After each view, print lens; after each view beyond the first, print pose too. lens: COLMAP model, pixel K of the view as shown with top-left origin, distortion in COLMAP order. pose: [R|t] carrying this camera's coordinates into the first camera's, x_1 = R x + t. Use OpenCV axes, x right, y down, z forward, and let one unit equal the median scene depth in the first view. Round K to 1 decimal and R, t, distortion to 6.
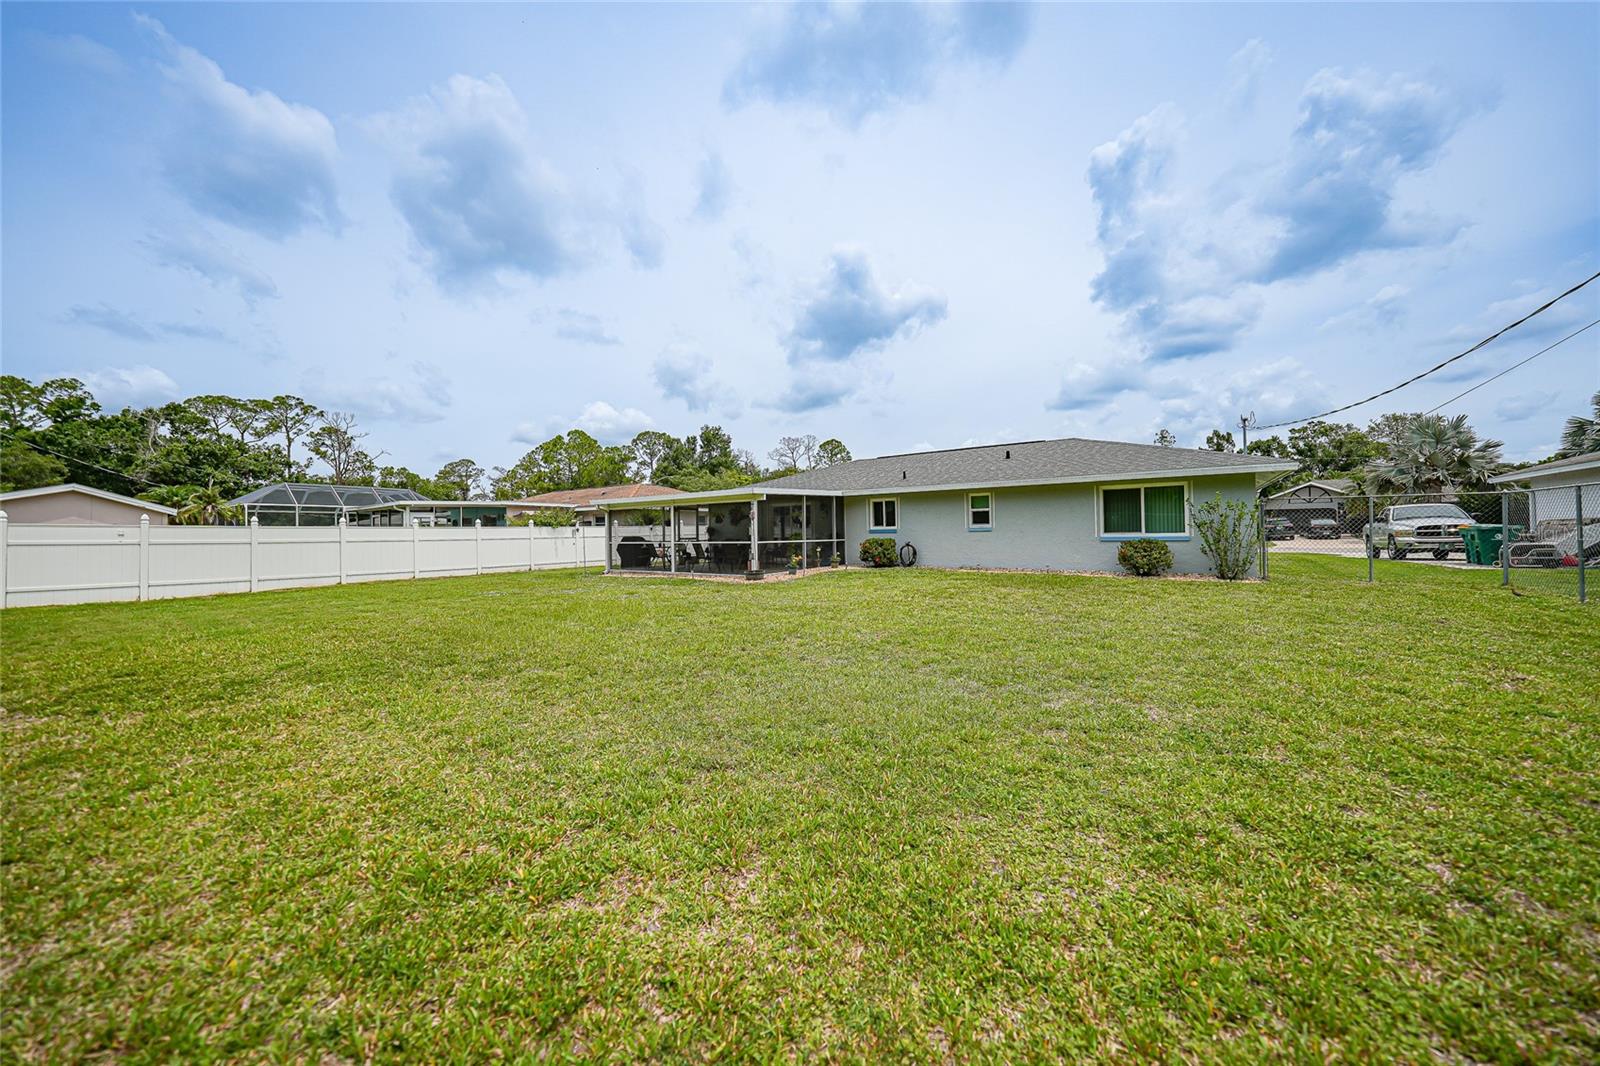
lens RADIAL K [[597.5, 0, 759.5], [0, 597.5, 529.9], [0, 0, 1]] dist [-0.000464, -0.000019]
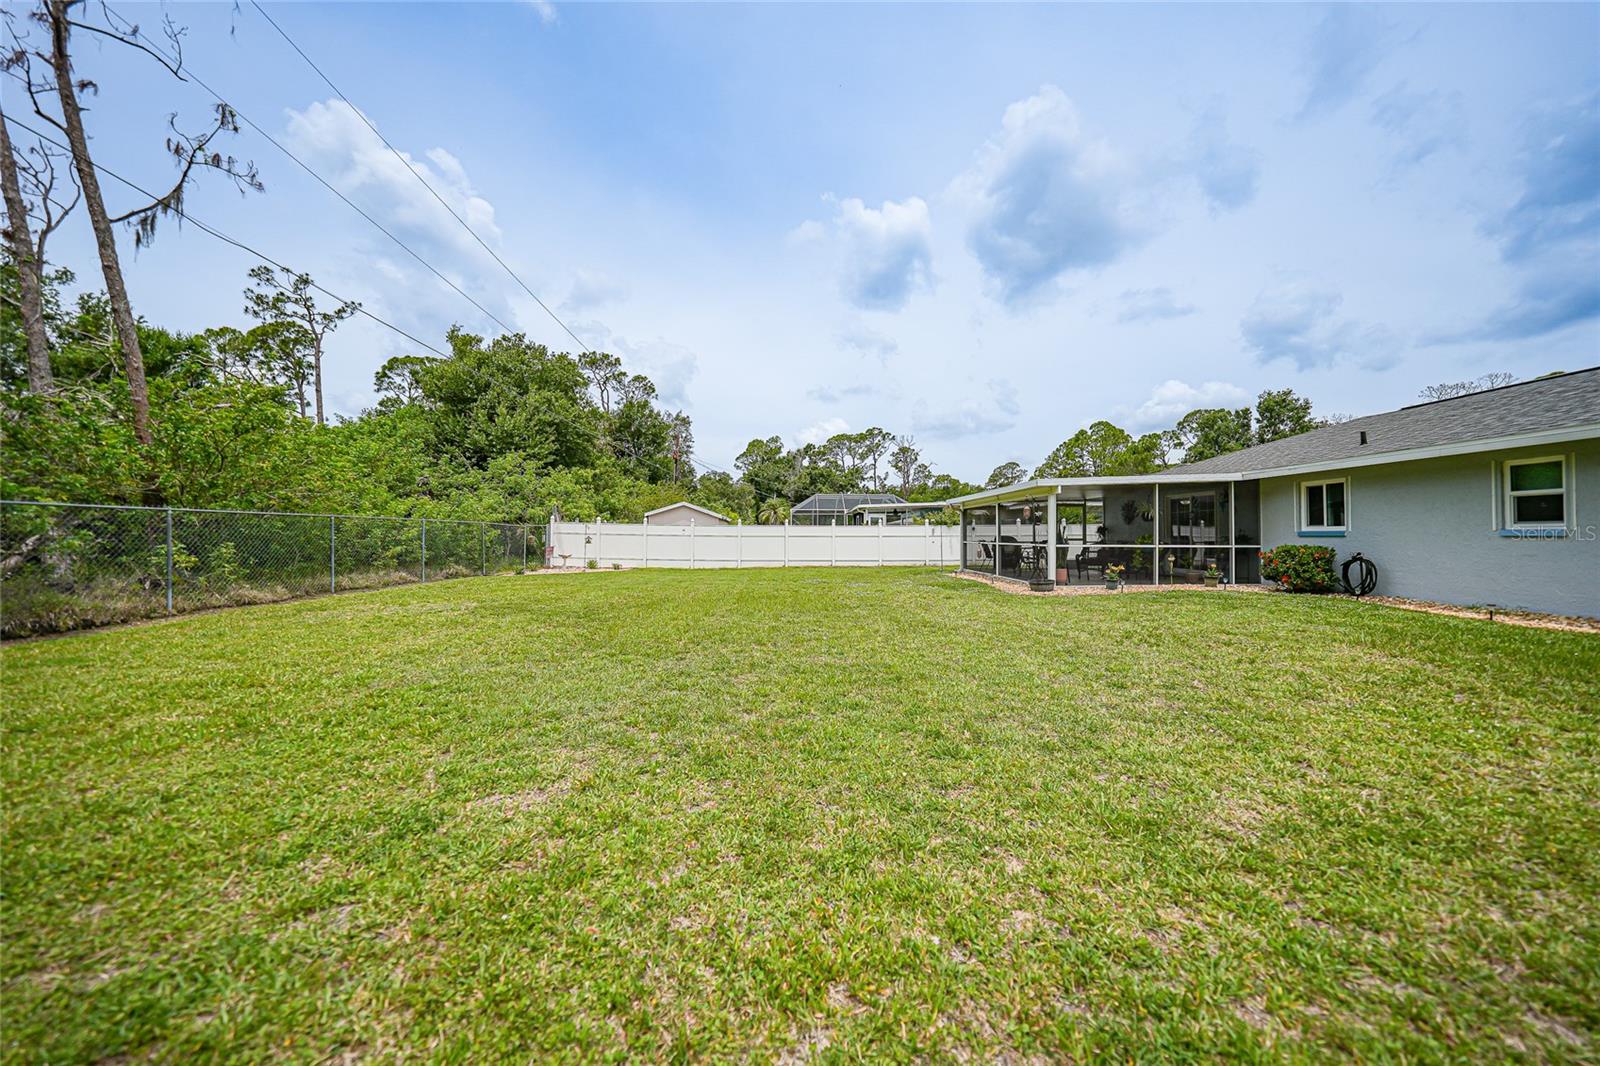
lens RADIAL K [[569.5, 0, 800.0], [0, 569.5, 533.0], [0, 0, 1]] dist [-0.000879, 0.004360]
pose [[0.593020, 0.012713, -0.805087, 0.141500], [-0.003868, 0.999909, 0.012940, -0.001677], [0.805179, -0.004559, 0.593015, 0.088851]]
